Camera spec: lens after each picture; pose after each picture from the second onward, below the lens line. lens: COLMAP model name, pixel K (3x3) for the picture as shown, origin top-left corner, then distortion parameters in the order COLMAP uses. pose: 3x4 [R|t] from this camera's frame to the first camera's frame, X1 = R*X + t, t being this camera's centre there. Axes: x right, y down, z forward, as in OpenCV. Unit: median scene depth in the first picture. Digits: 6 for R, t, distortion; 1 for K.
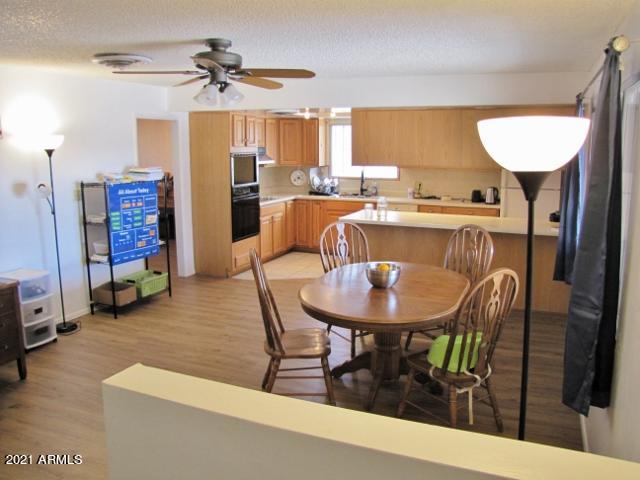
lens RADIAL K [[536.5, 0, 332.3], [0, 536.5, 236.3], [0, 0, 1]] dist [-0.169148, 0.132462]
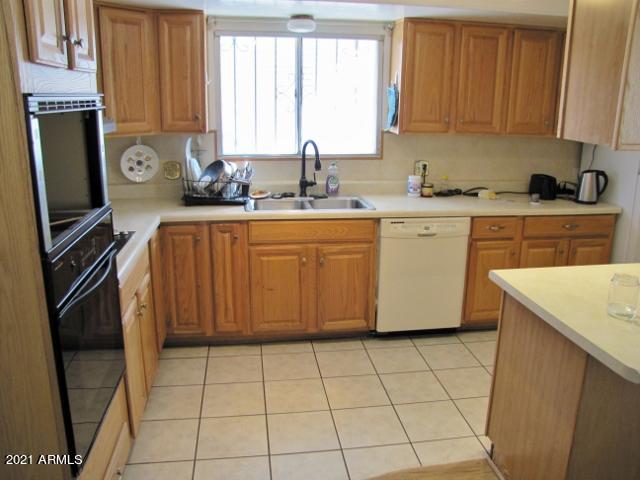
lens RADIAL K [[536.5, 0, 332.3], [0, 536.5, 236.3], [0, 0, 1]] dist [-0.169148, 0.132462]
pose [[0.860487, -0.121981, 0.494655, -0.168904], [0.076345, 0.990824, 0.111527, -0.103658], [-0.503720, -0.058203, 0.861904, 0.684625]]
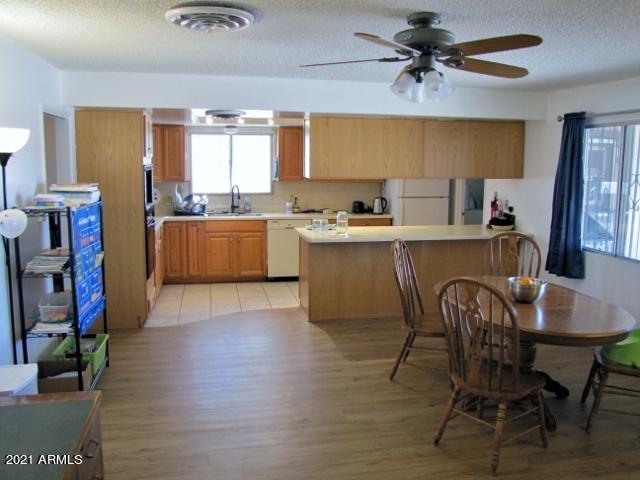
lens RADIAL K [[536.5, 0, 332.3], [0, 536.5, 236.3], [0, 0, 1]] dist [-0.169148, 0.132462]
pose [[0.826240, -0.074120, 0.558421, -0.348322], [0.088841, 0.996045, 0.000756, -0.027203], [-0.556269, 0.048986, 0.829557, 0.198483]]
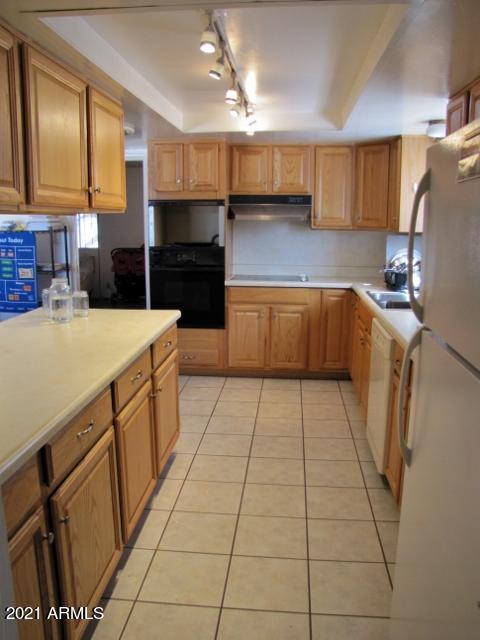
lens RADIAL K [[536.5, 0, 240.0], [0, 536.5, 320.0], [0, 0, 1]] dist [-0.169148, 0.132462]
pose [[0.288341, 0.192508, -0.937977, 0.465654], [-0.166290, 0.974764, 0.148940, -0.111495], [0.942978, 0.113031, 0.313077, 0.802624]]
